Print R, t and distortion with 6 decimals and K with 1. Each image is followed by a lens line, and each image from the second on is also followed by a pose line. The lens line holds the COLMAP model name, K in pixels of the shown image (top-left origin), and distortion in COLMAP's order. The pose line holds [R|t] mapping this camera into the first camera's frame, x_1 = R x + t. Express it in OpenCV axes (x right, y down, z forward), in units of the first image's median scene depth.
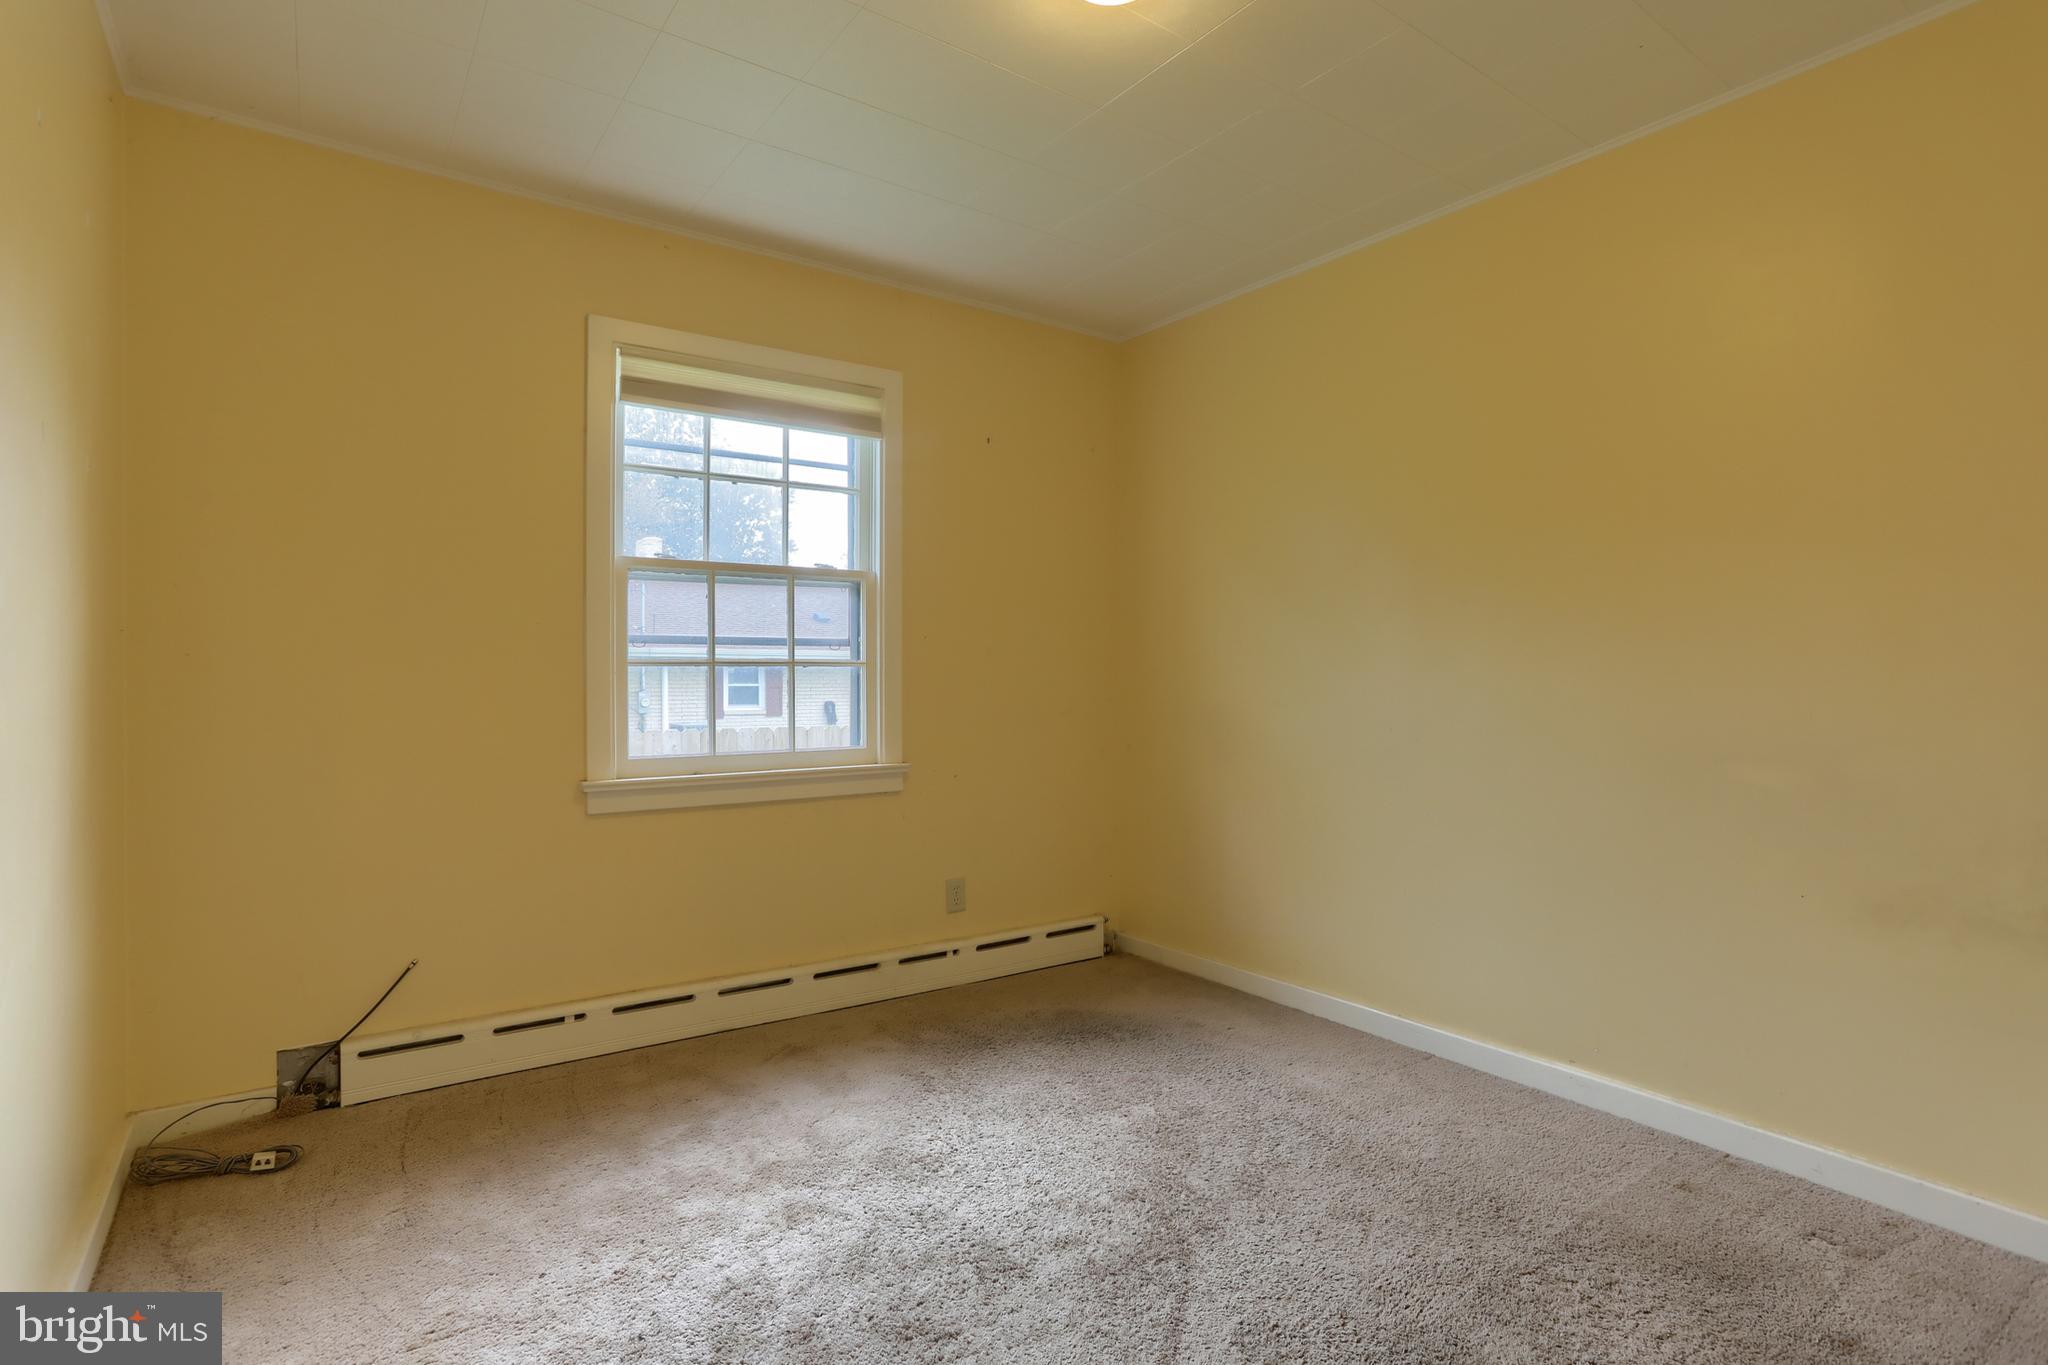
lens RADIAL K [[1030.2, 0, 1029.1], [0, 1030.2, 675.1], [0, 0, 1]] dist [-0.069085, 0.037631]
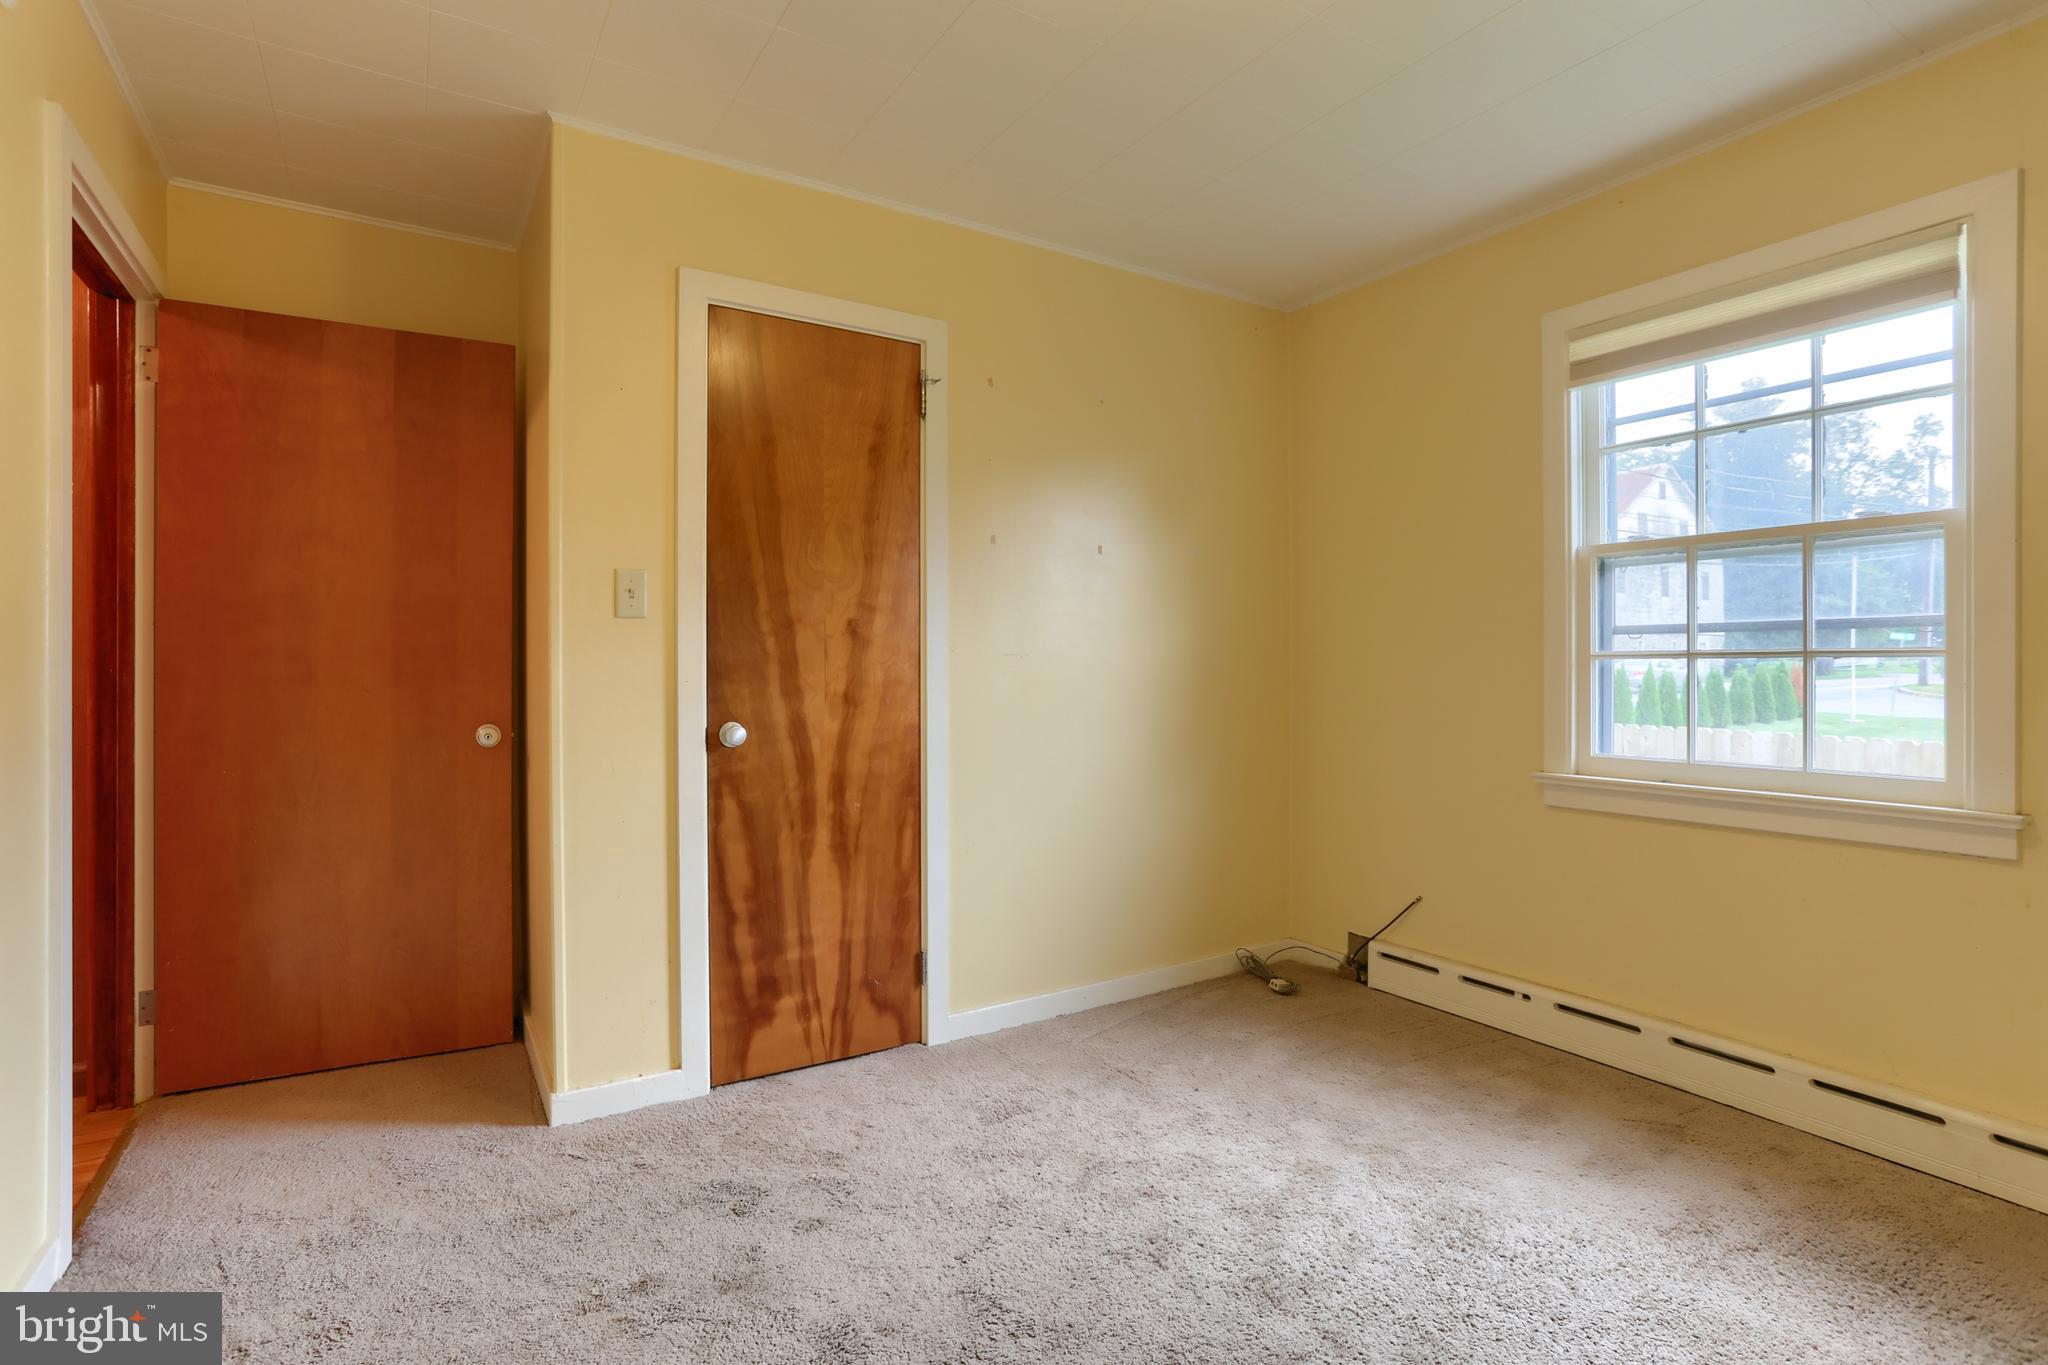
lens RADIAL K [[1030.2, 0, 1029.1], [0, 1030.2, 675.1], [0, 0, 1]] dist [-0.069085, 0.037631]
pose [[-0.091992, 0.008426, -0.995724, 0.613355], [-0.000206, 0.999964, 0.008480, -0.002147], [0.995760, 0.000985, -0.091987, 0.565417]]
